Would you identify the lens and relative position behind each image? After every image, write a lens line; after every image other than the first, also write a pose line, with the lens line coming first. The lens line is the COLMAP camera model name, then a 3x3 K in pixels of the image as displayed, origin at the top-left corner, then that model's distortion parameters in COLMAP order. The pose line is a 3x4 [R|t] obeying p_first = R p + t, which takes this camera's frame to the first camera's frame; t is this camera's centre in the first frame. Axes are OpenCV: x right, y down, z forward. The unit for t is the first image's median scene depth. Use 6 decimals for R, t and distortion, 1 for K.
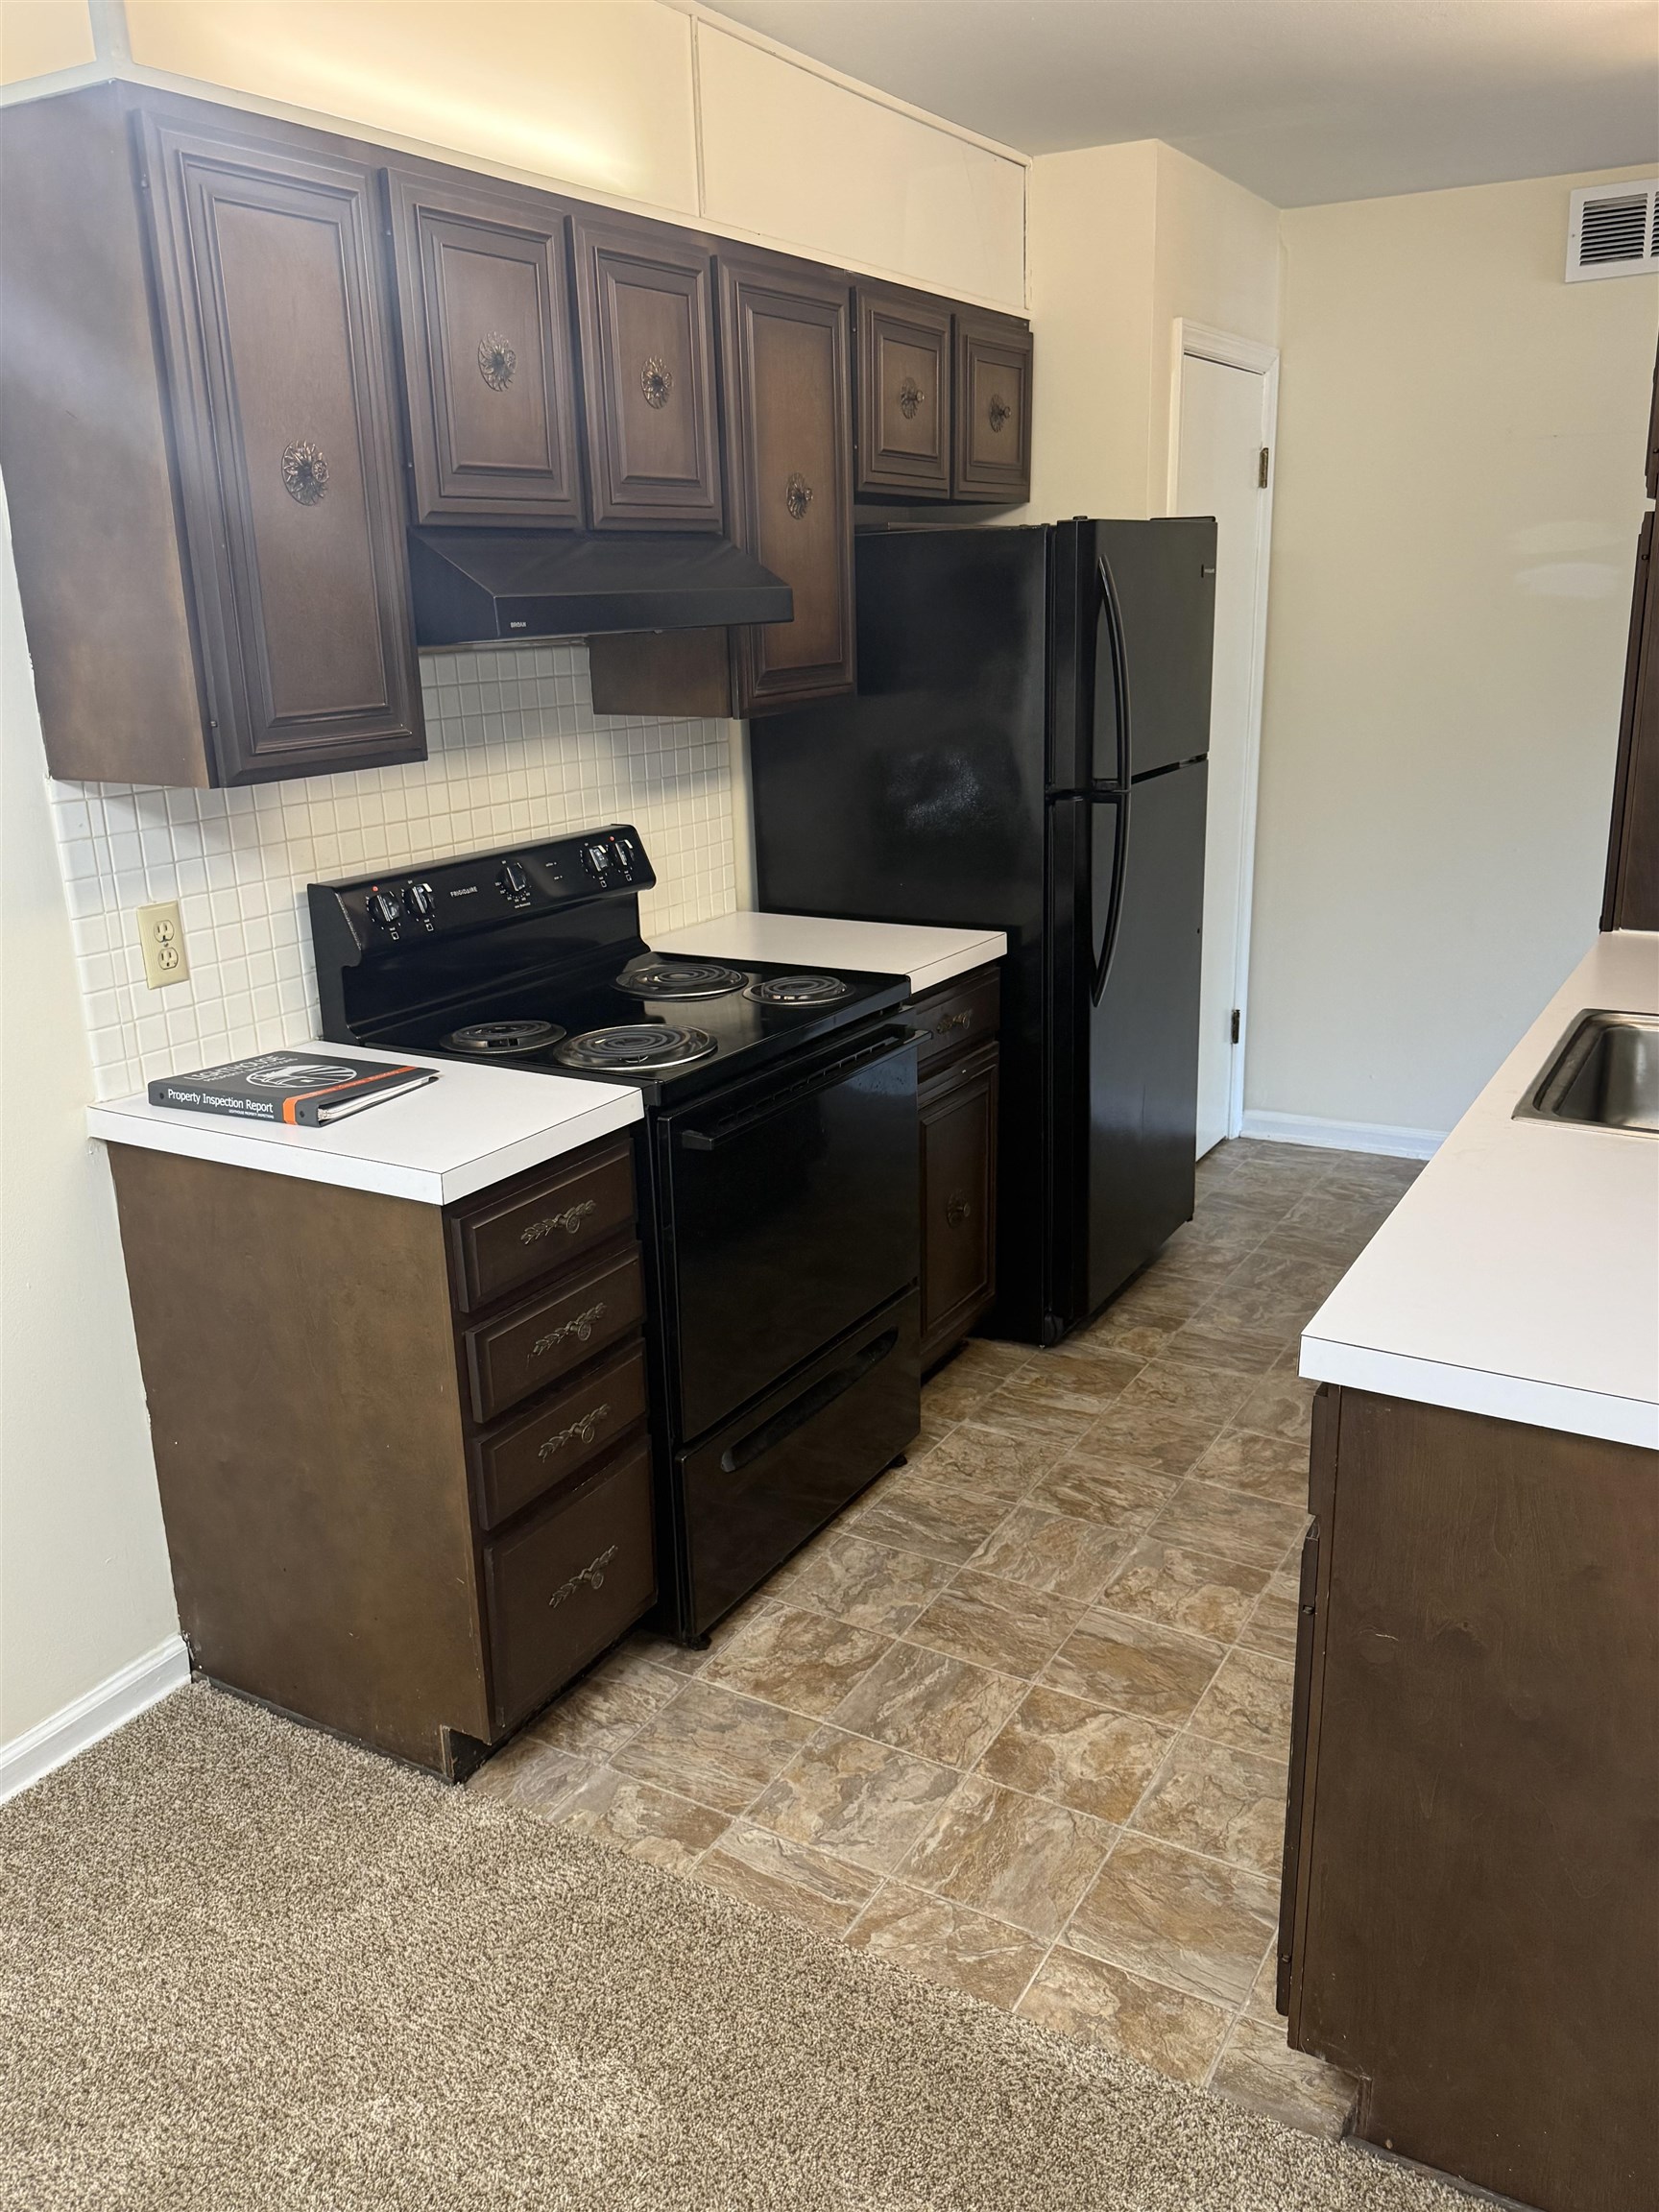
lens RADIAL K [[1723.4, 0, 826.2], [0, 1723.4, 1117.7], [0, 0, 1]] dist [-0.002975, -0.019102]
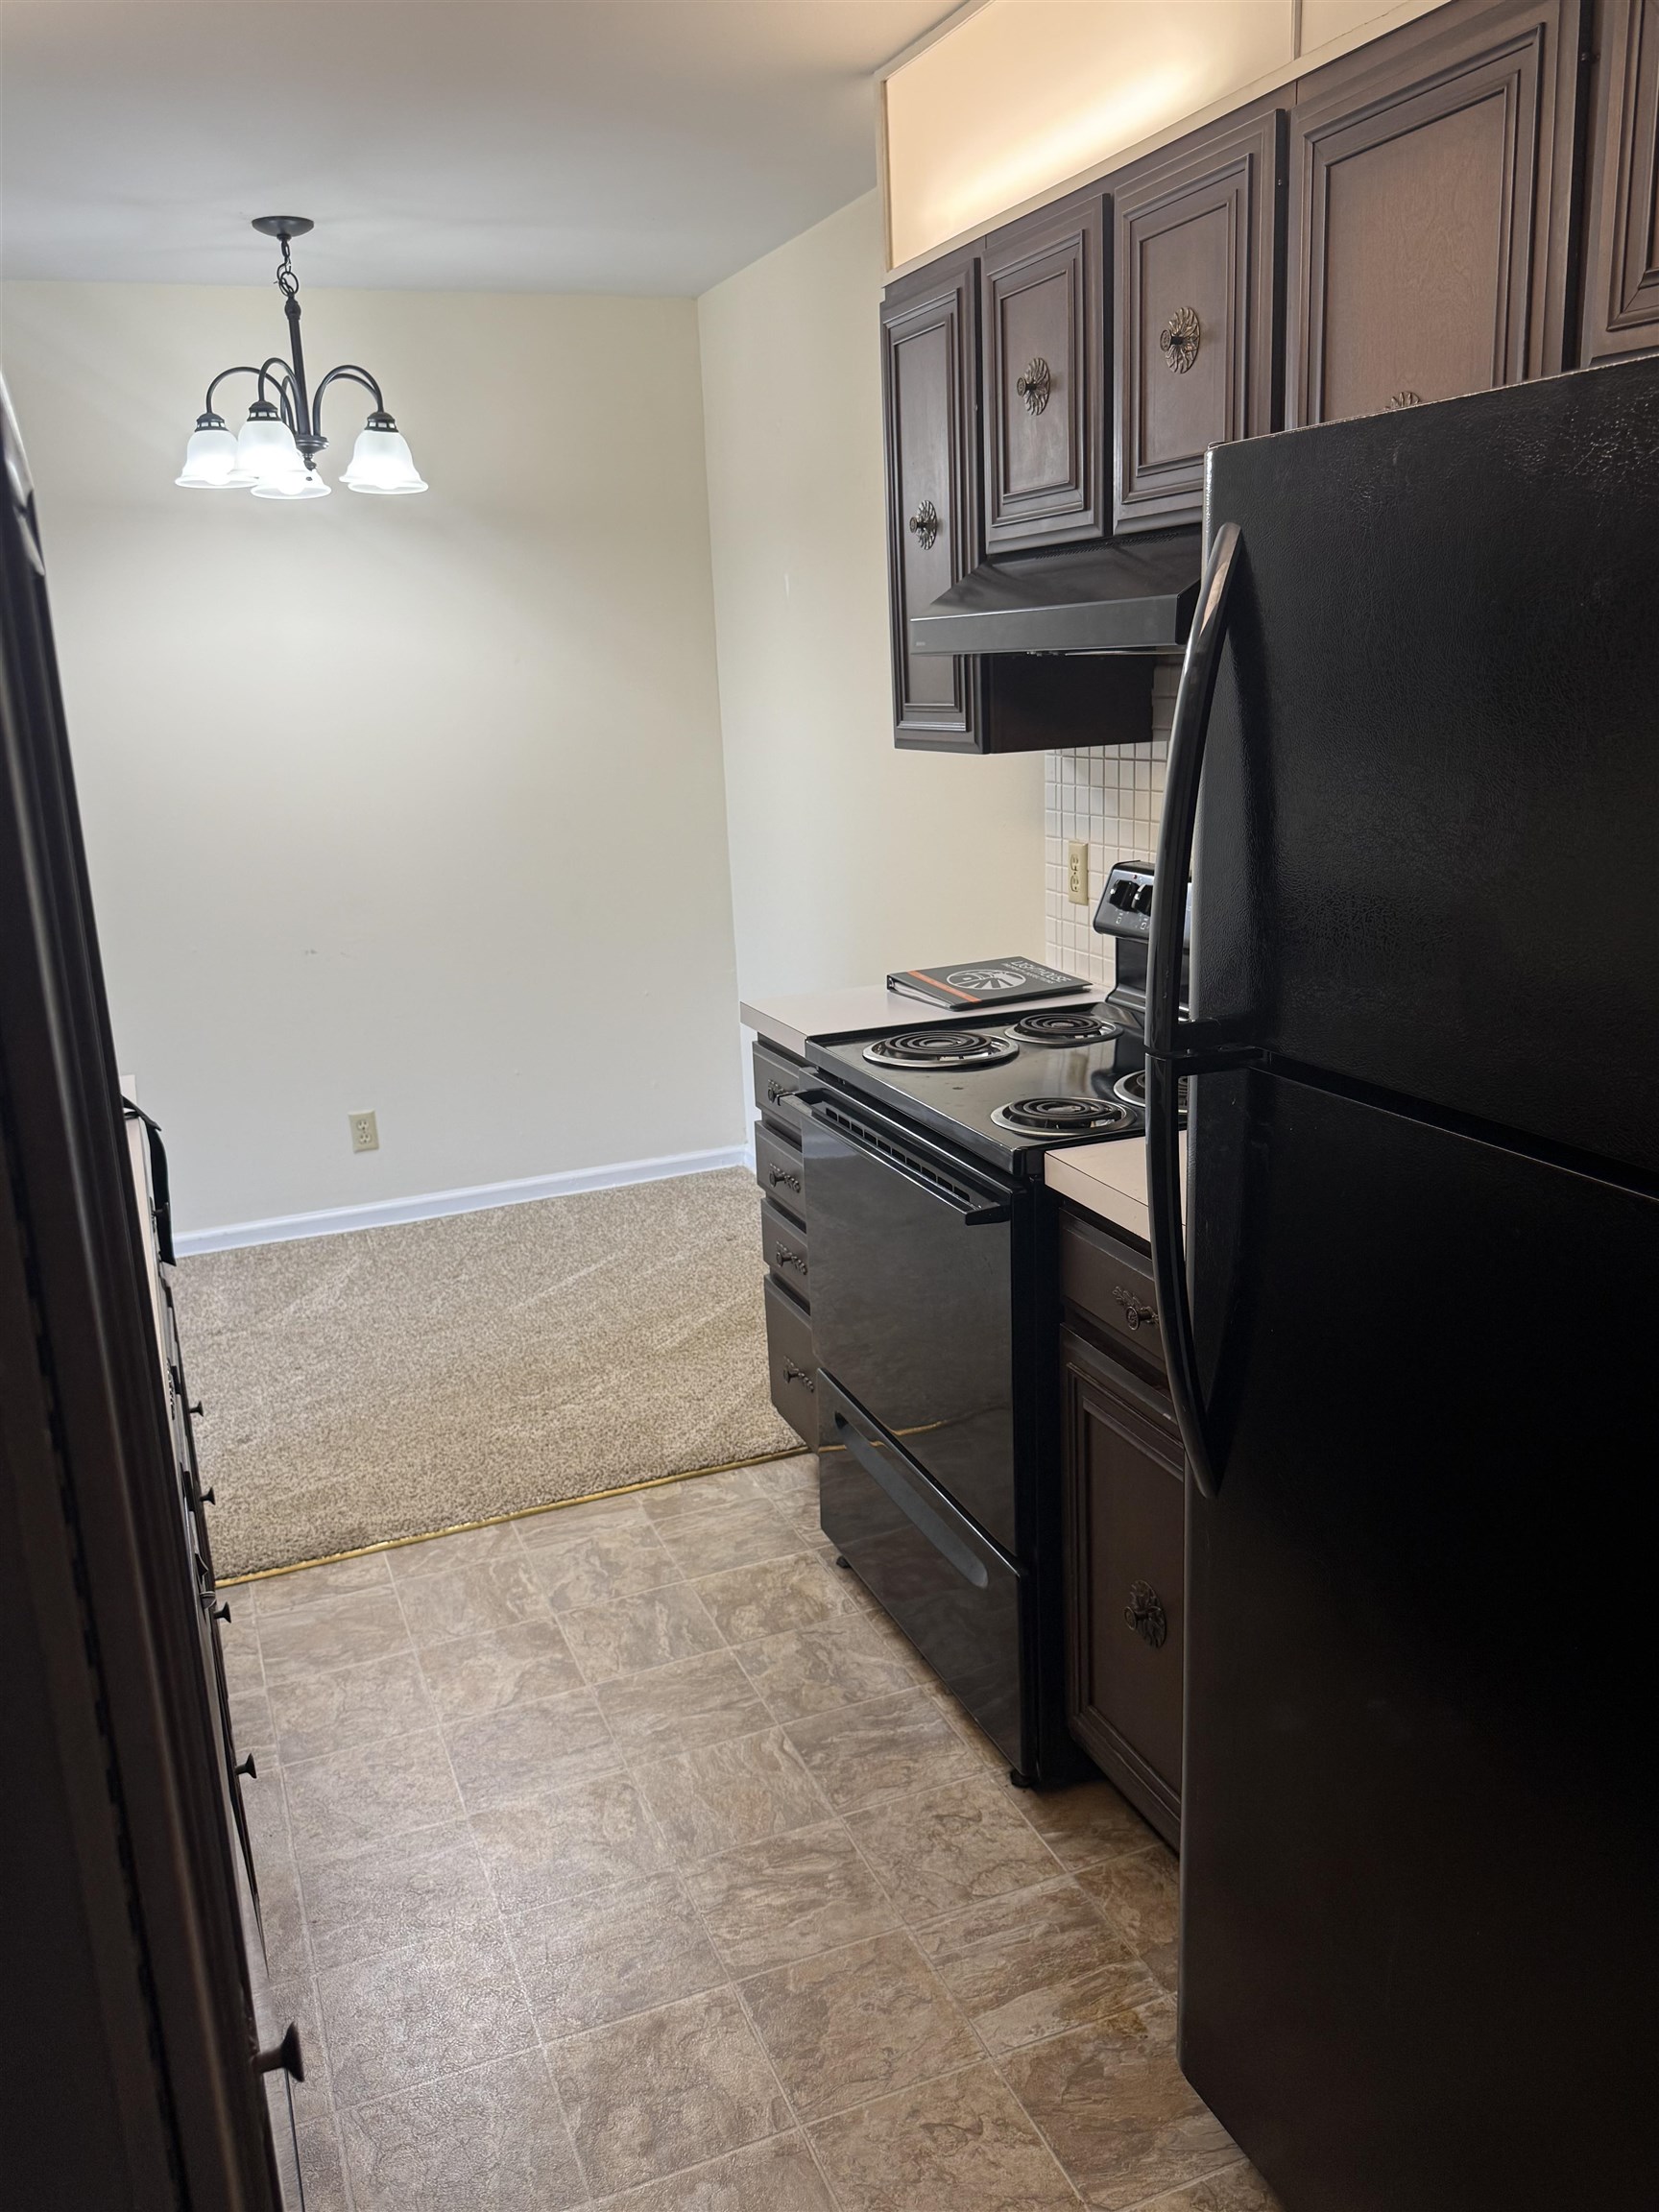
lens RADIAL K [[1723.4, 0, 833.3], [0, 1723.4, 1083.5], [0, 0, 1]] dist [-0.002975, -0.019102]
pose [[-0.600713, 0.262678, -0.755079, 0.633628], [-0.182153, 0.874668, 0.449195, -0.422815], [0.778437, 0.407378, -0.477577, 1.290149]]
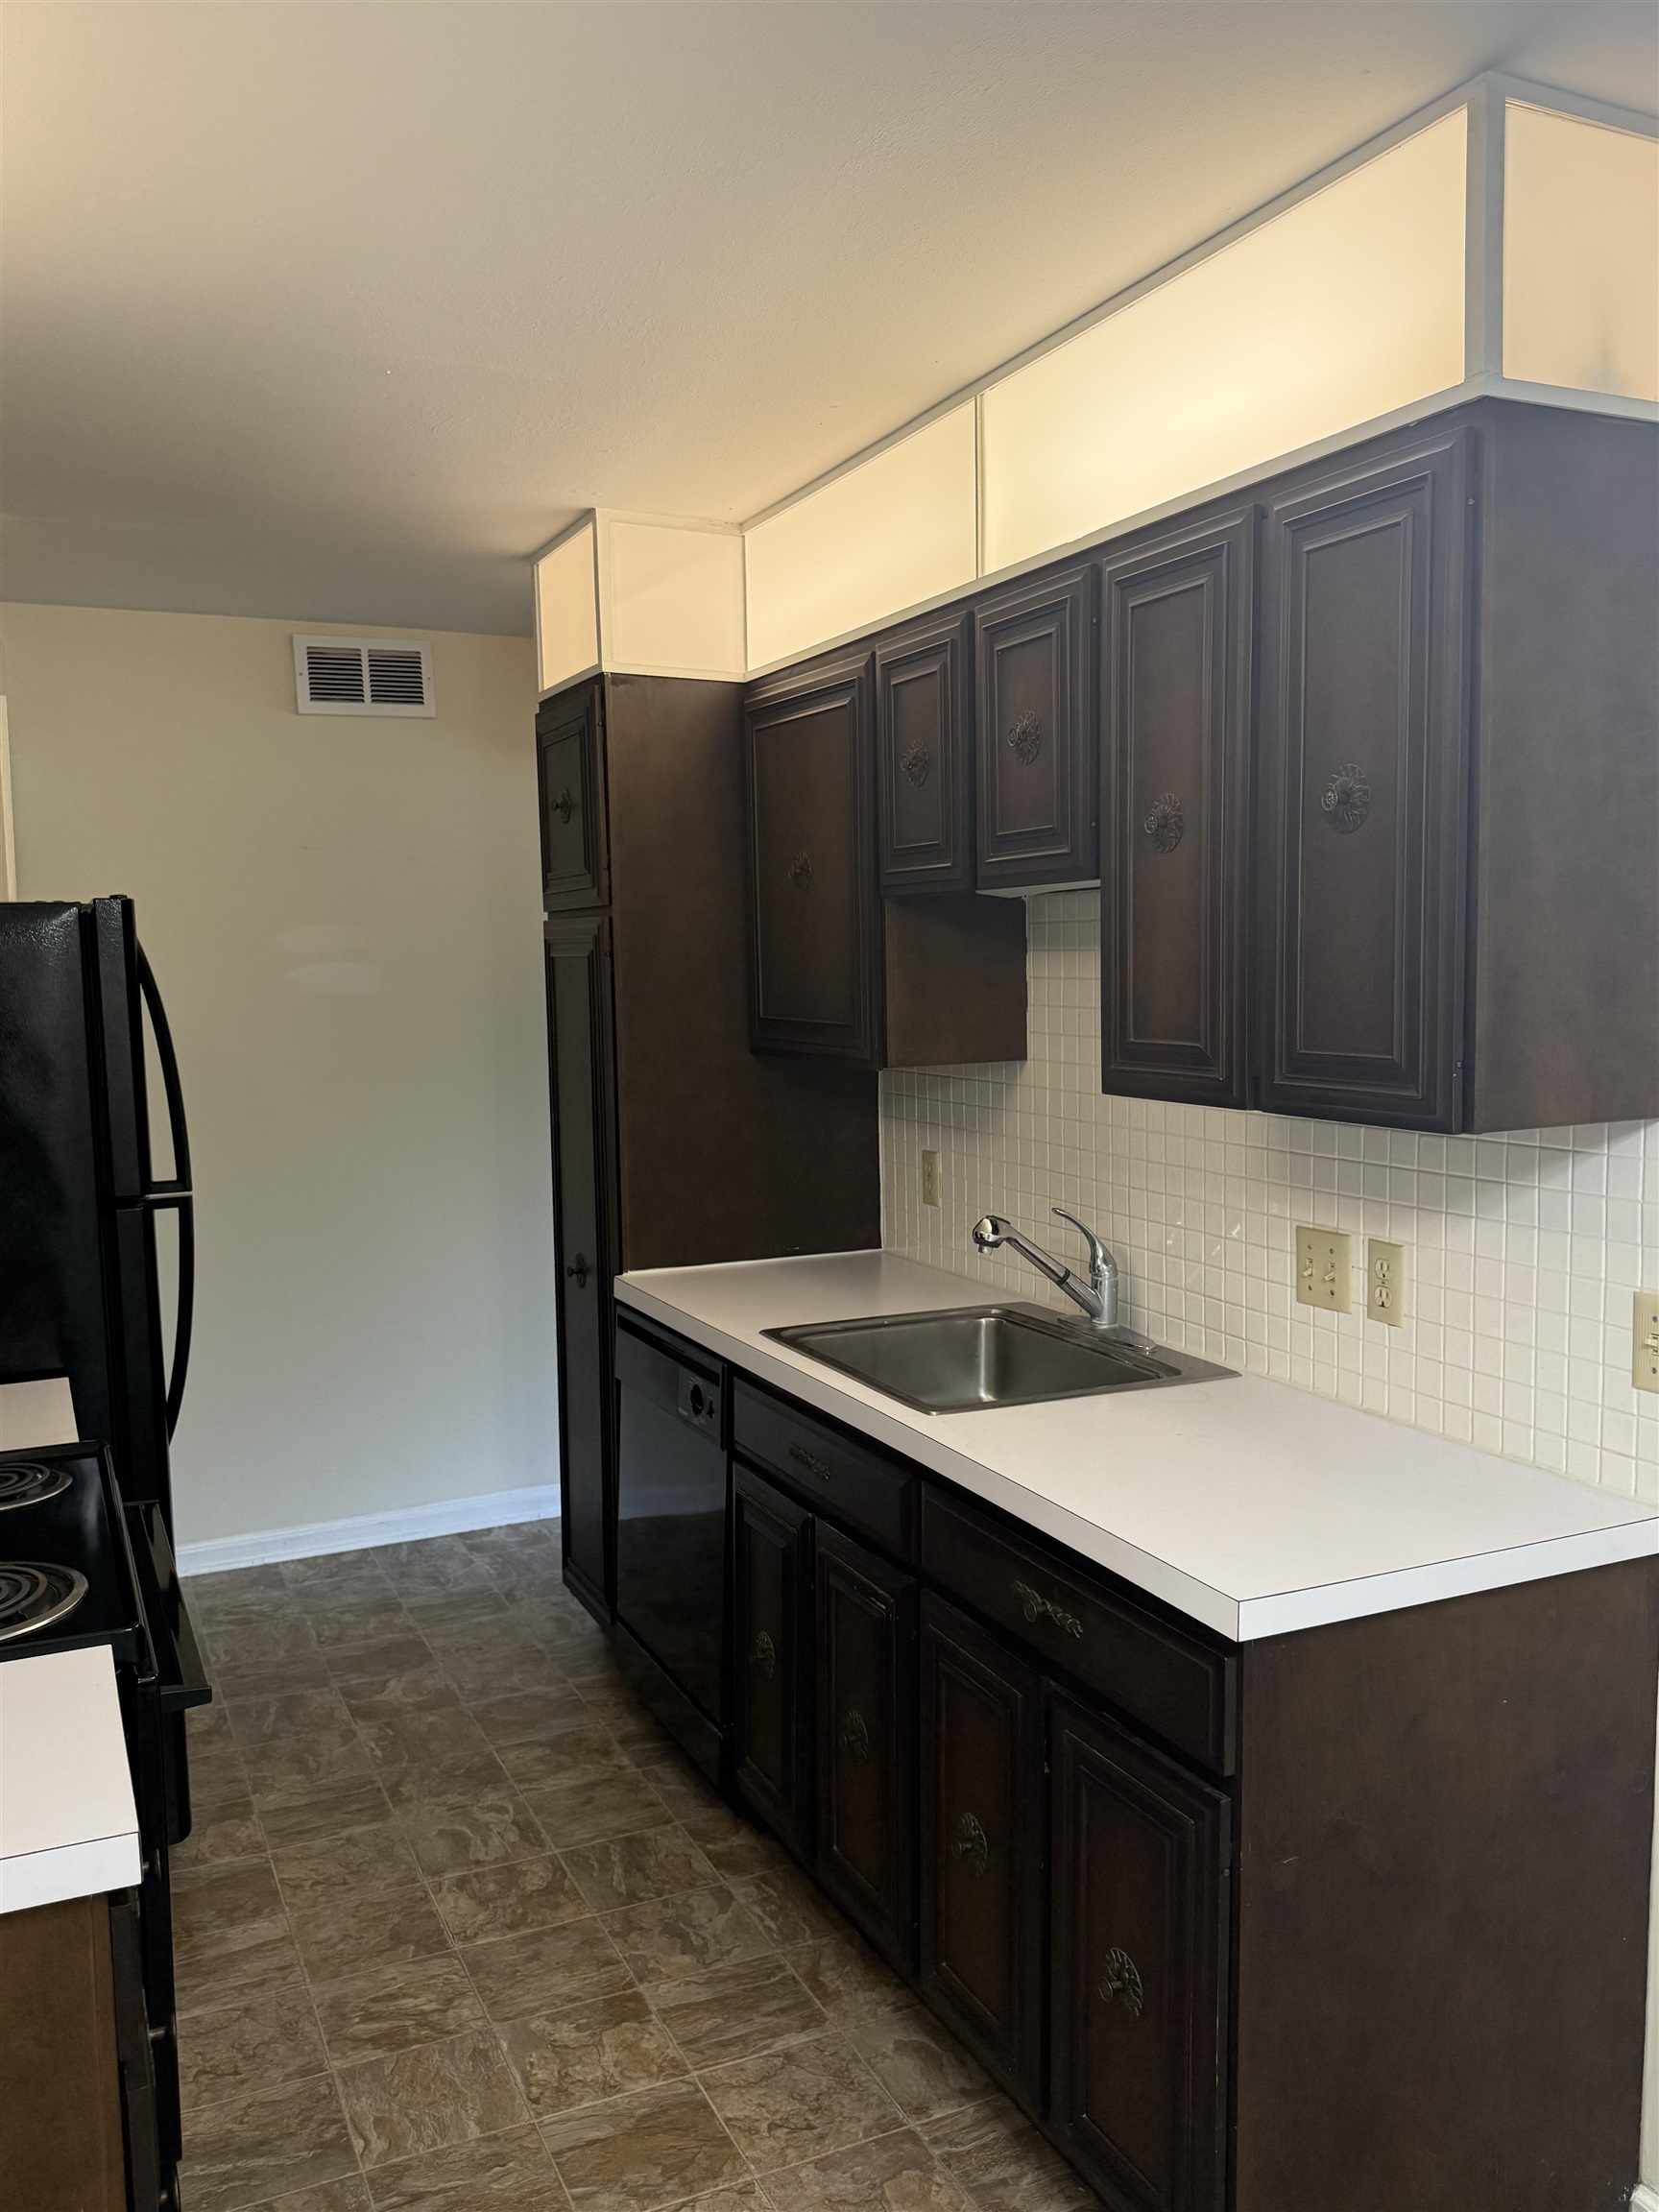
lens RADIAL K [[1723.4, 0, 833.5], [0, 1723.4, 1122.2], [0, 0, 1]] dist [-0.002975, -0.019102]
pose [[0.559287, -0.059802, 0.826814, -0.411177], [0.244167, 0.965033, -0.095365, -0.071879], [-0.792199, 0.255217, 0.554332, 0.271836]]
